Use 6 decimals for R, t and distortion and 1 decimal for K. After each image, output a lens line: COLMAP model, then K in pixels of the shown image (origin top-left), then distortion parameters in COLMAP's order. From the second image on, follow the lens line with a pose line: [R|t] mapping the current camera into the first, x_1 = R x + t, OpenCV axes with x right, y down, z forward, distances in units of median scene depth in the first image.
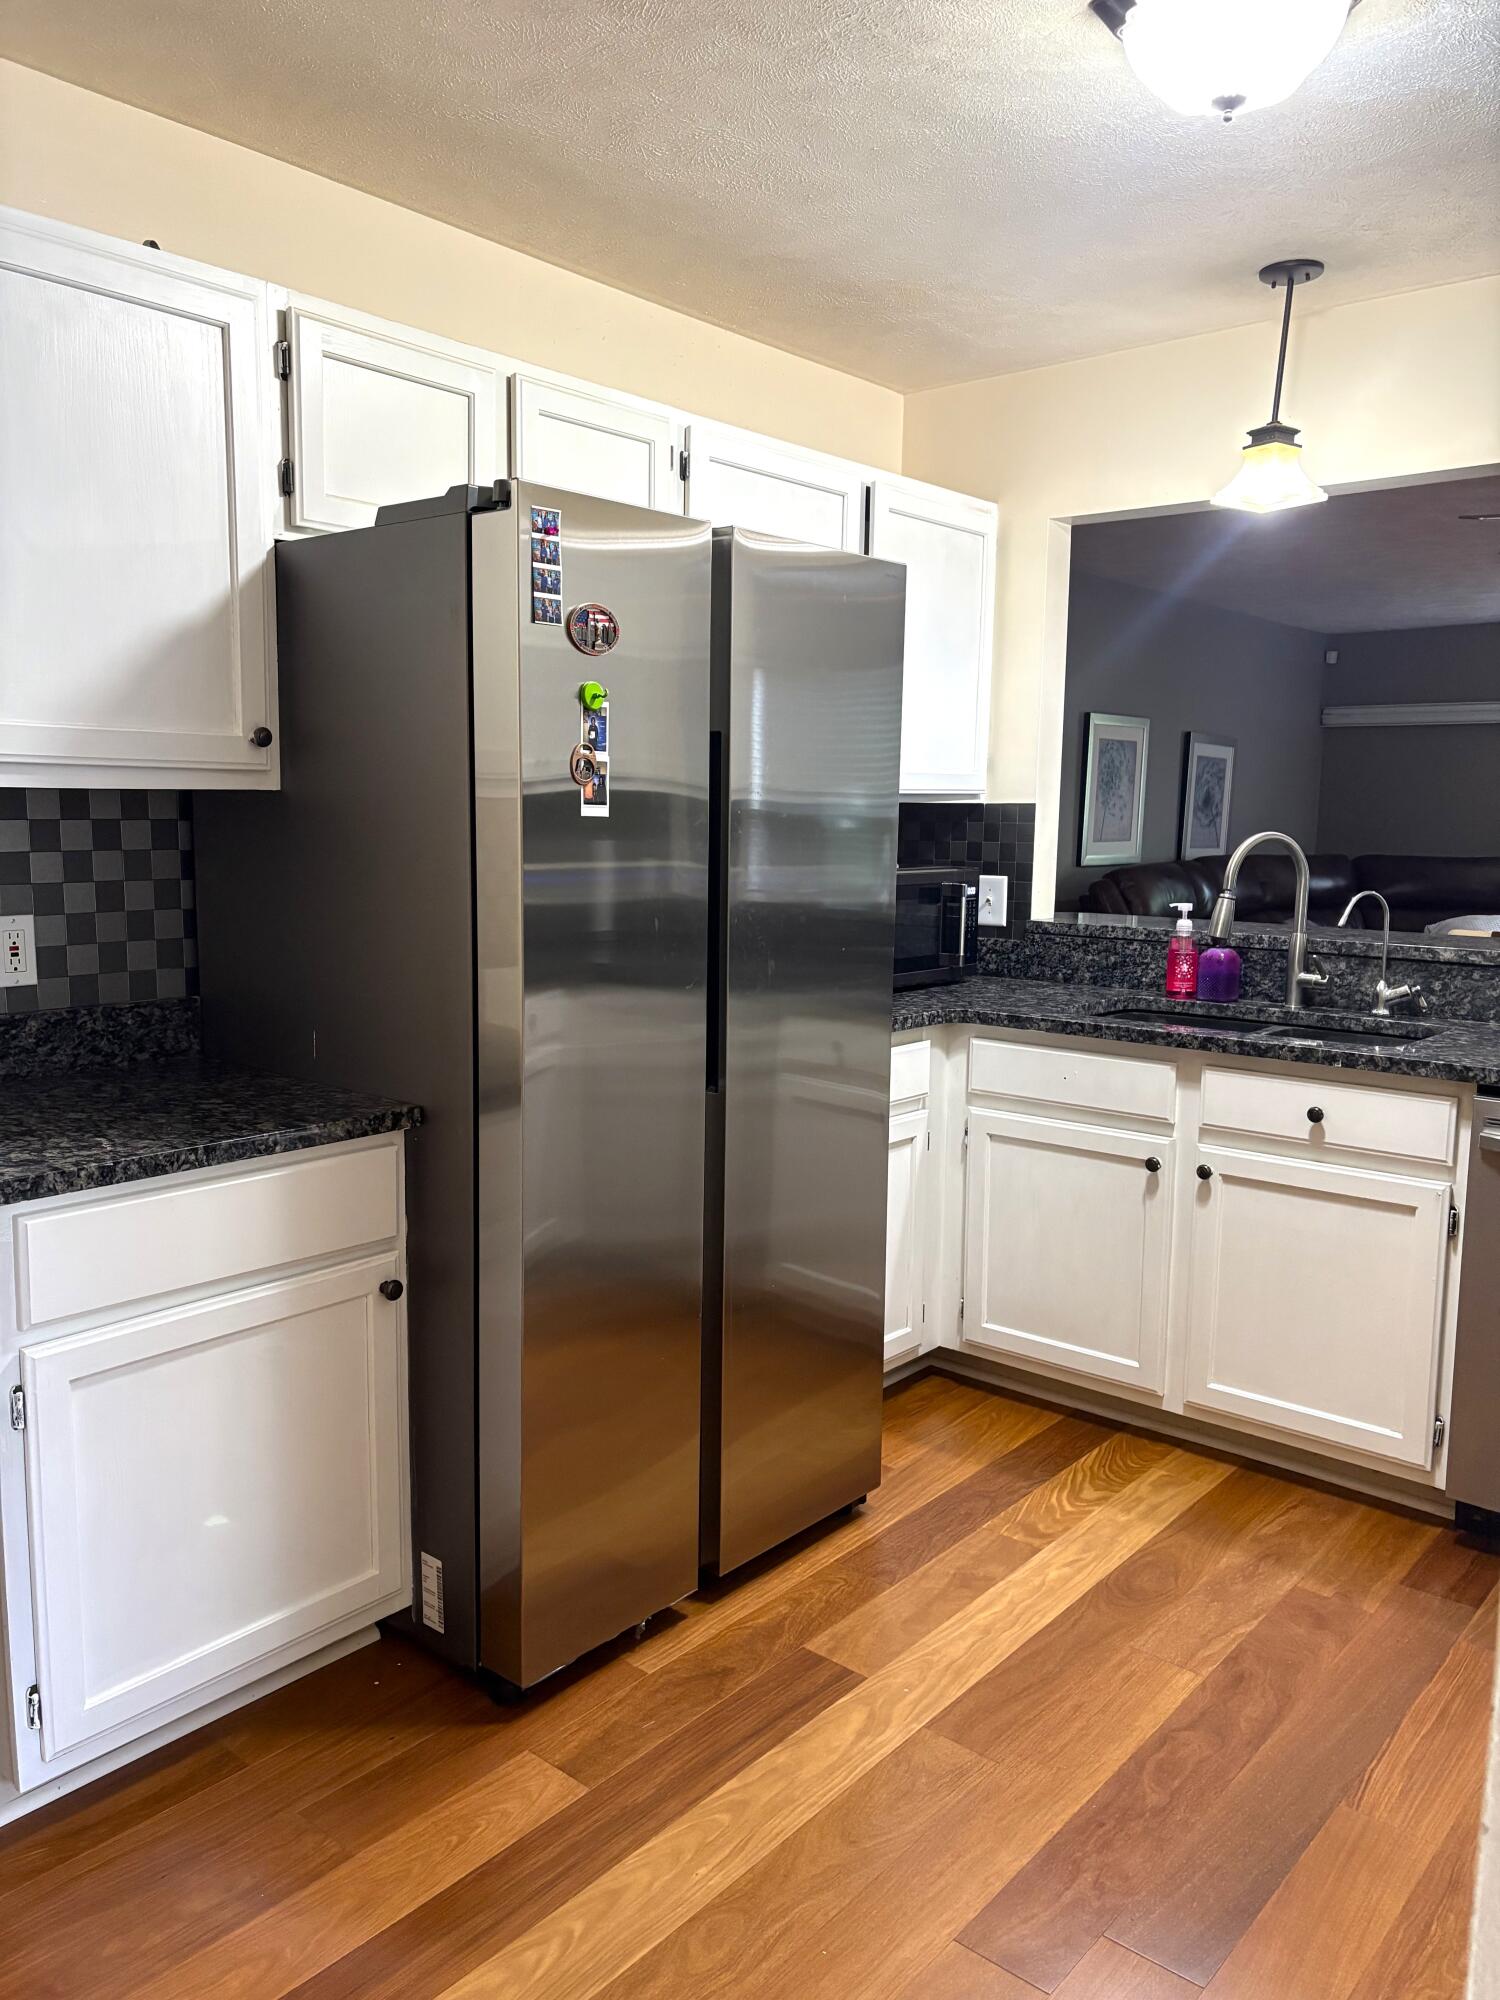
lens RADIAL K [[1504.7, 0, 733.0], [0, 1504.7, 1012.6], [0, 0, 1]] dist [0.042551, -0.004179]
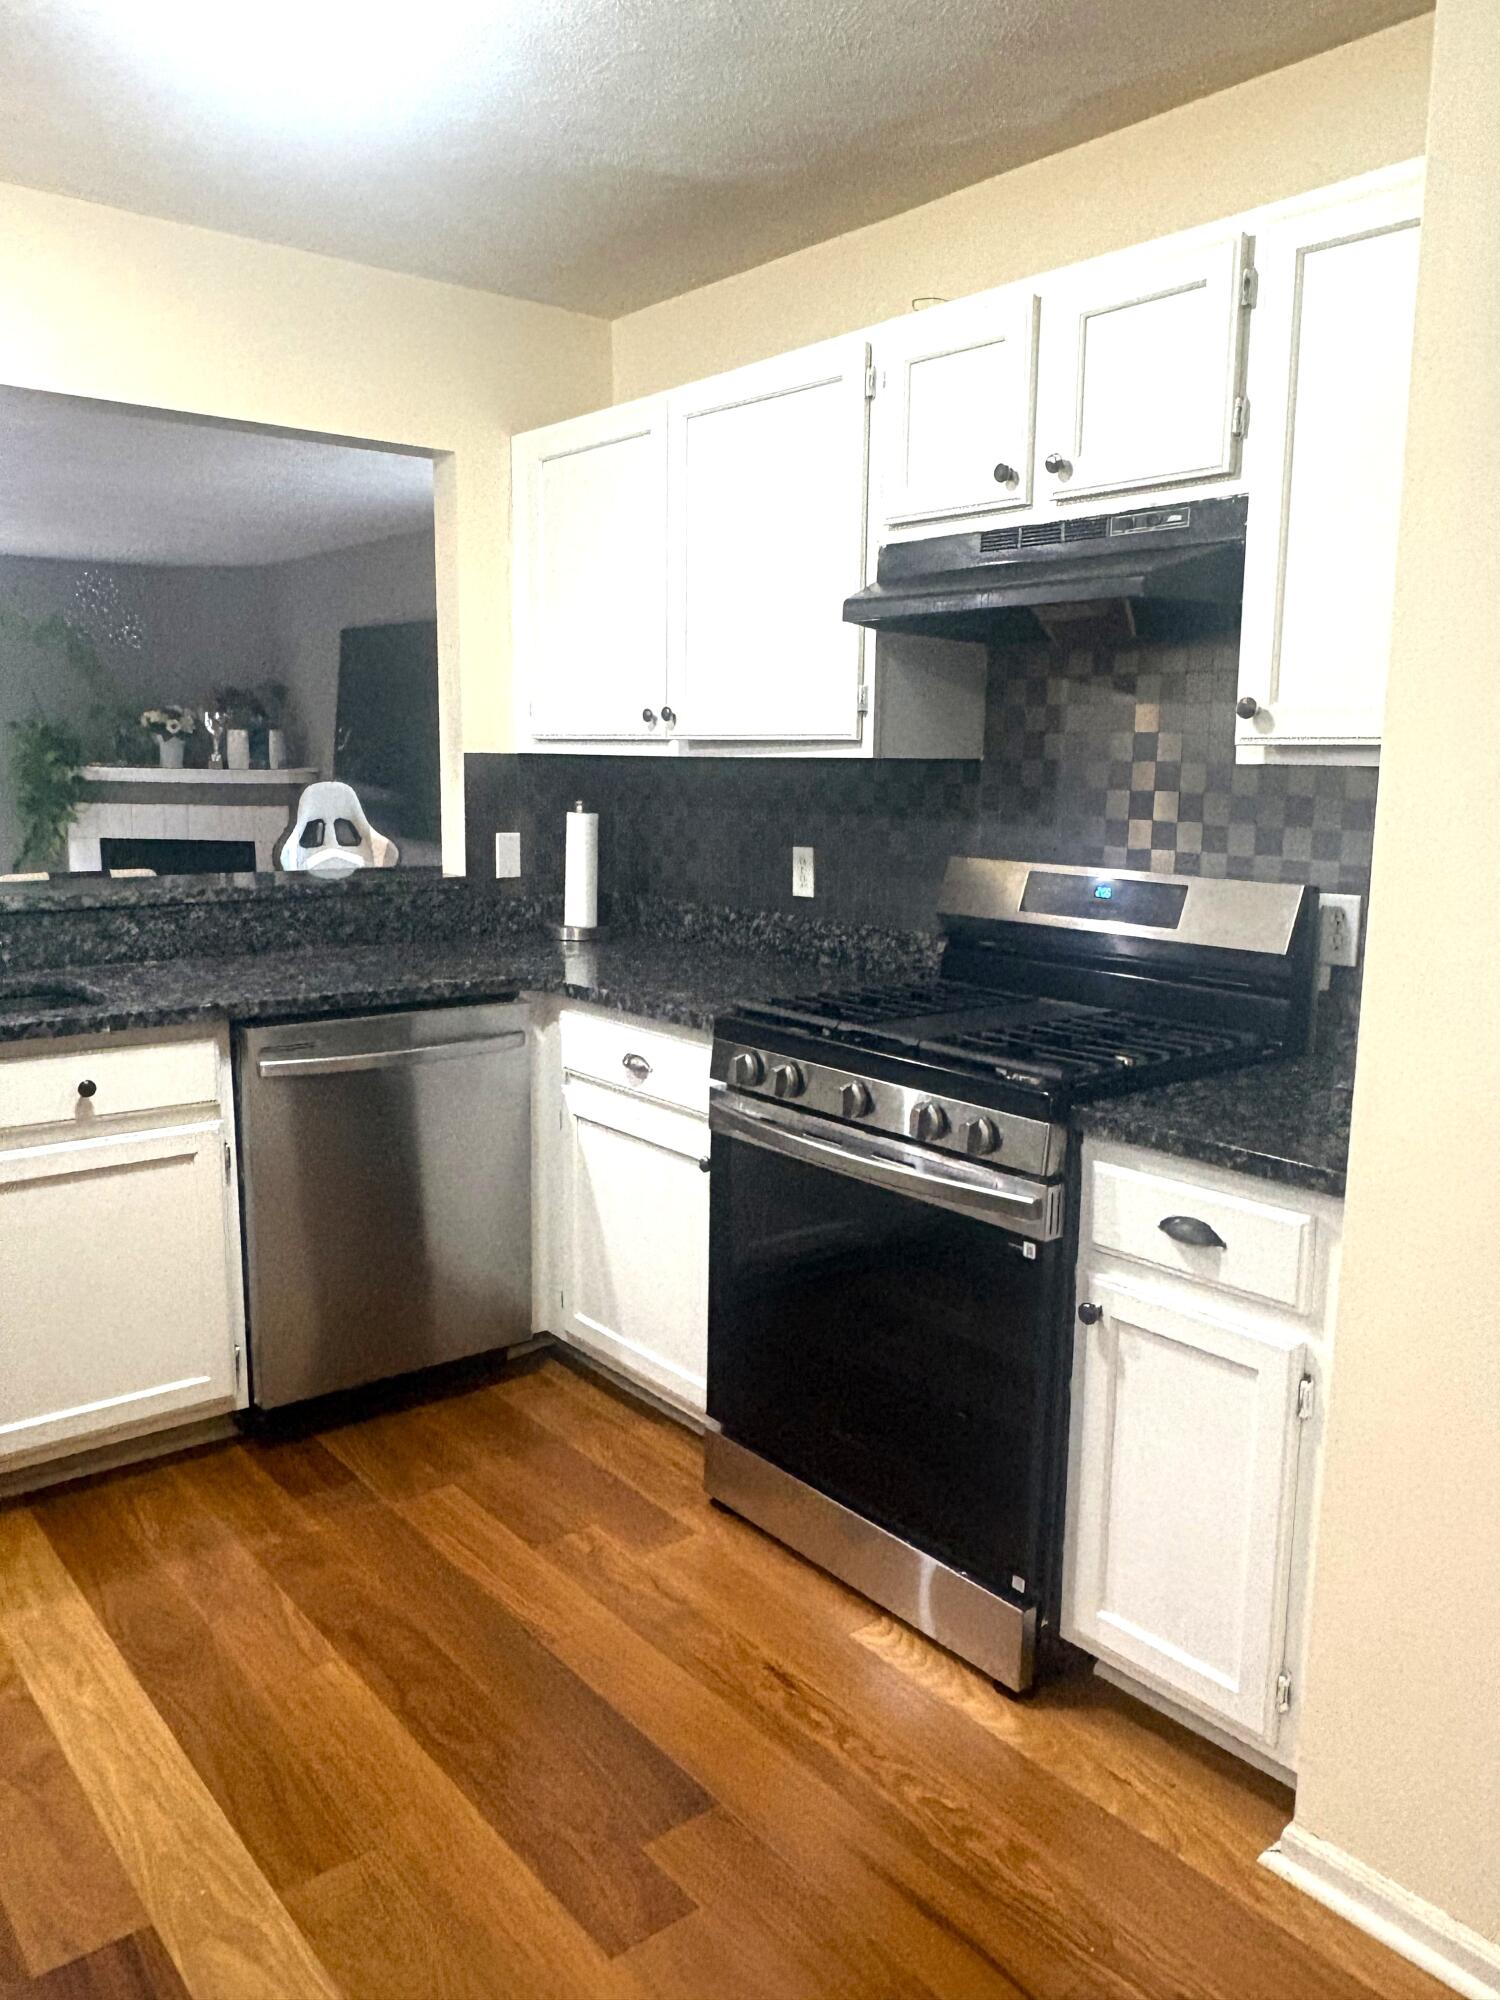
lens RADIAL K [[1504.7, 0, 736.1], [0, 1504.7, 992.2], [0, 0, 1]] dist [0.042551, -0.004179]
pose [[0.204516, -0.167592, 0.964410, -0.435100], [0.125961, 0.981549, 0.143858, -0.076878], [-0.970725, 0.092057, 0.221852, 0.428637]]
